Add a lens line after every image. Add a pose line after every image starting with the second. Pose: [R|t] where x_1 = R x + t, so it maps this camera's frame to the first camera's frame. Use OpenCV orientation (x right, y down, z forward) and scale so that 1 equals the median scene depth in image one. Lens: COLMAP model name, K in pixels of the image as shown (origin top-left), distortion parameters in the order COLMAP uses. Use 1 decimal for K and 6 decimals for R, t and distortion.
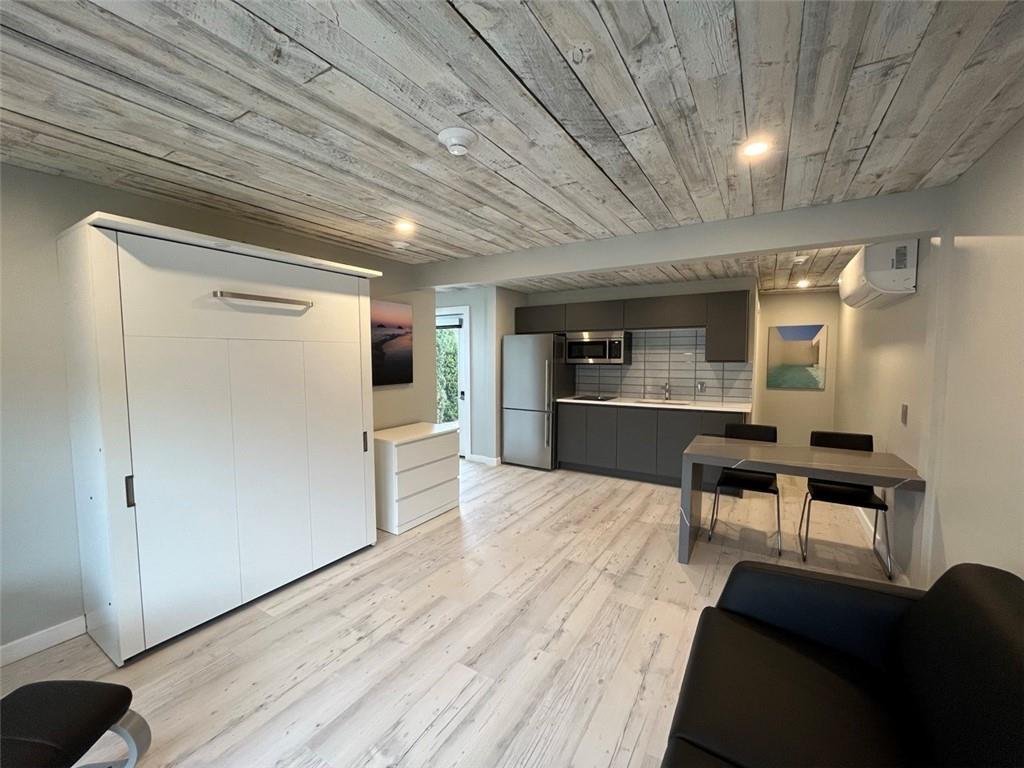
lens RADIAL K [[413.6, 0, 511.6], [0, 413.6, 384.9], [0, 0, 1]] dist [-0.003961, 0.000201]
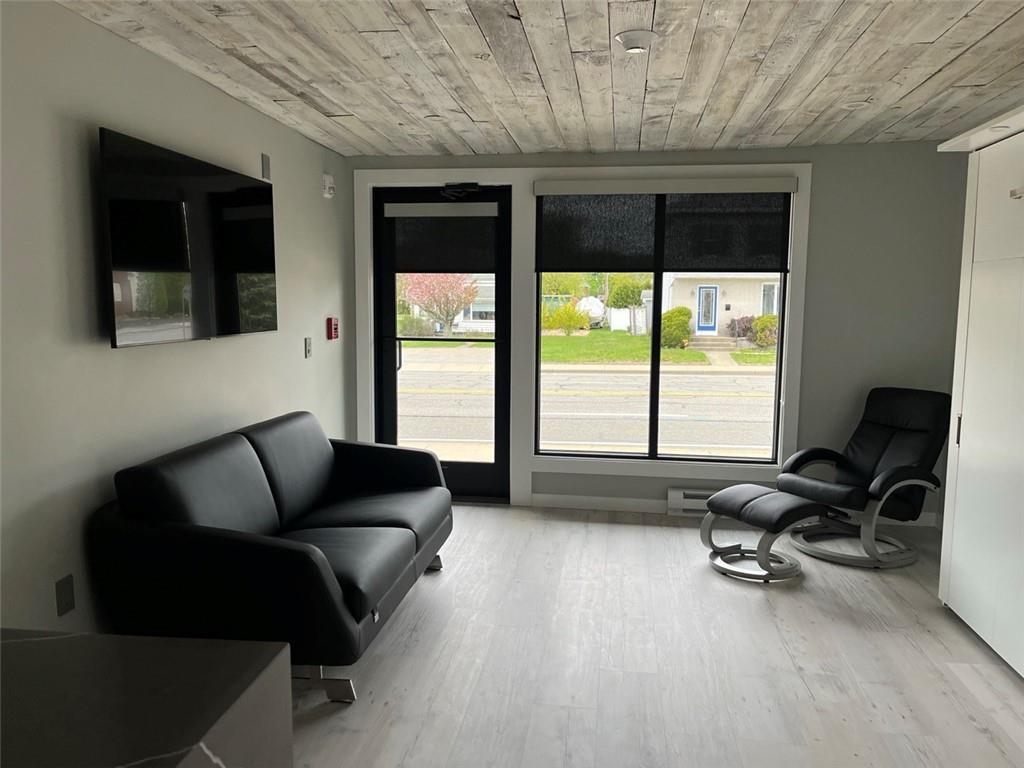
lens RADIAL K [[772.2, 0, 519.2], [0, 772.2, 376.7], [0, 0, 1]] dist [0.067545, -0.089096]
pose [[-0.910763, 0.036834, -0.411284, 0.336947], [-0.032281, 0.986614, 0.159843, -0.053713], [0.411666, 0.158856, -0.897383, 1.034255]]
